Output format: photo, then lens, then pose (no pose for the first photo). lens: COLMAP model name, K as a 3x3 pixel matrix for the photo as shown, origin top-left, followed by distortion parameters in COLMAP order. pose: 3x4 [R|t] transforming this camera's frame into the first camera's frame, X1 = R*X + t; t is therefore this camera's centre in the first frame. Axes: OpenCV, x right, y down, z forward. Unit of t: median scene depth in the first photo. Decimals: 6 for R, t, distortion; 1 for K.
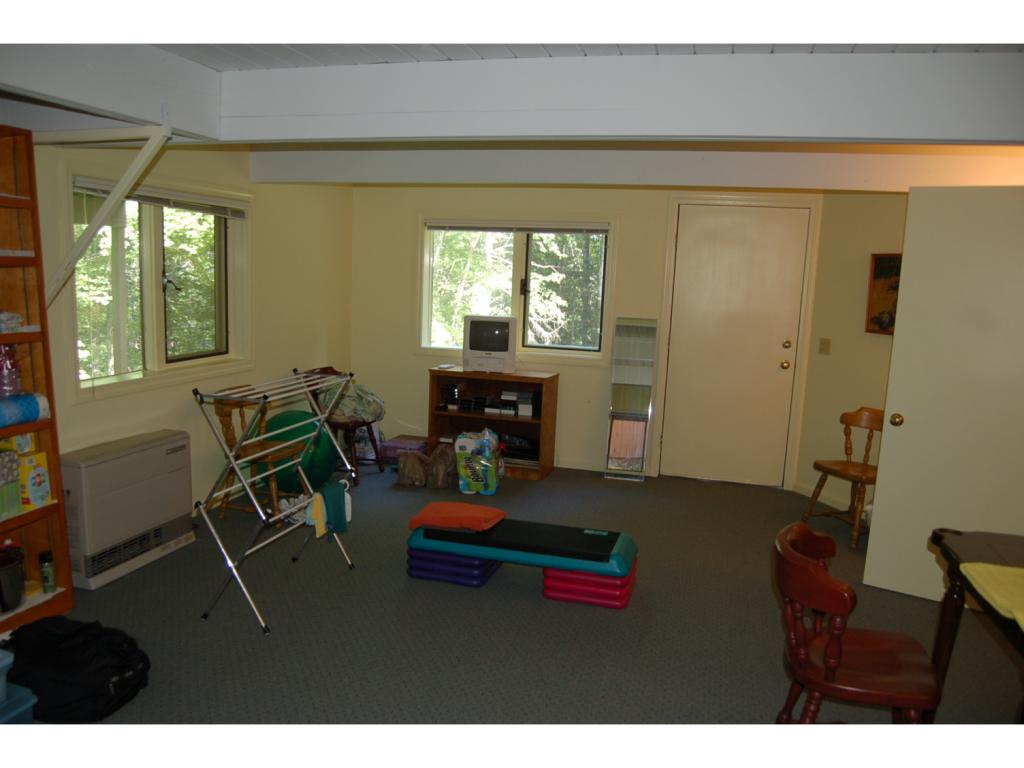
lens RADIAL K [[796.0, 0, 491.6], [0, 796.0, 410.8], [0, 0, 1]] dist [-0.083974, 0.021455]
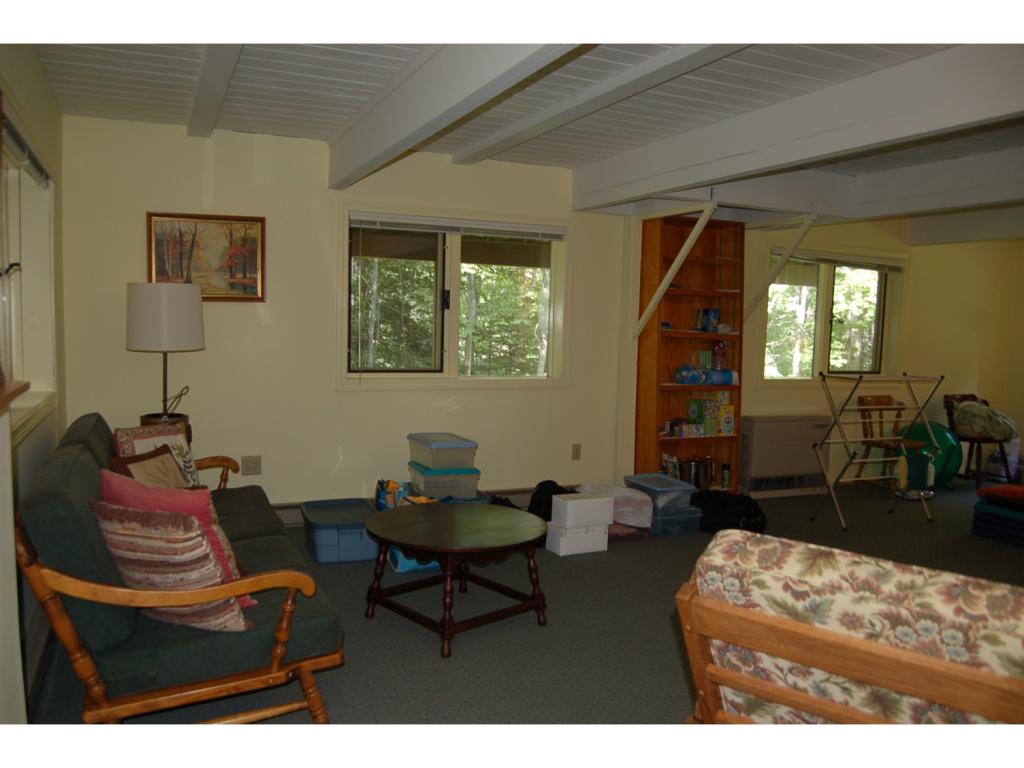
lens RADIAL K [[796.0, 0, 512.0], [0, 796.0, 384.5], [0, 0, 1]] dist [-0.083974, 0.021455]
pose [[0.646085, 0.044169, -0.761987, 0.435868], [-0.140660, 0.988115, -0.061988, 0.184505], [0.750193, 0.147231, 0.644619, -0.500209]]
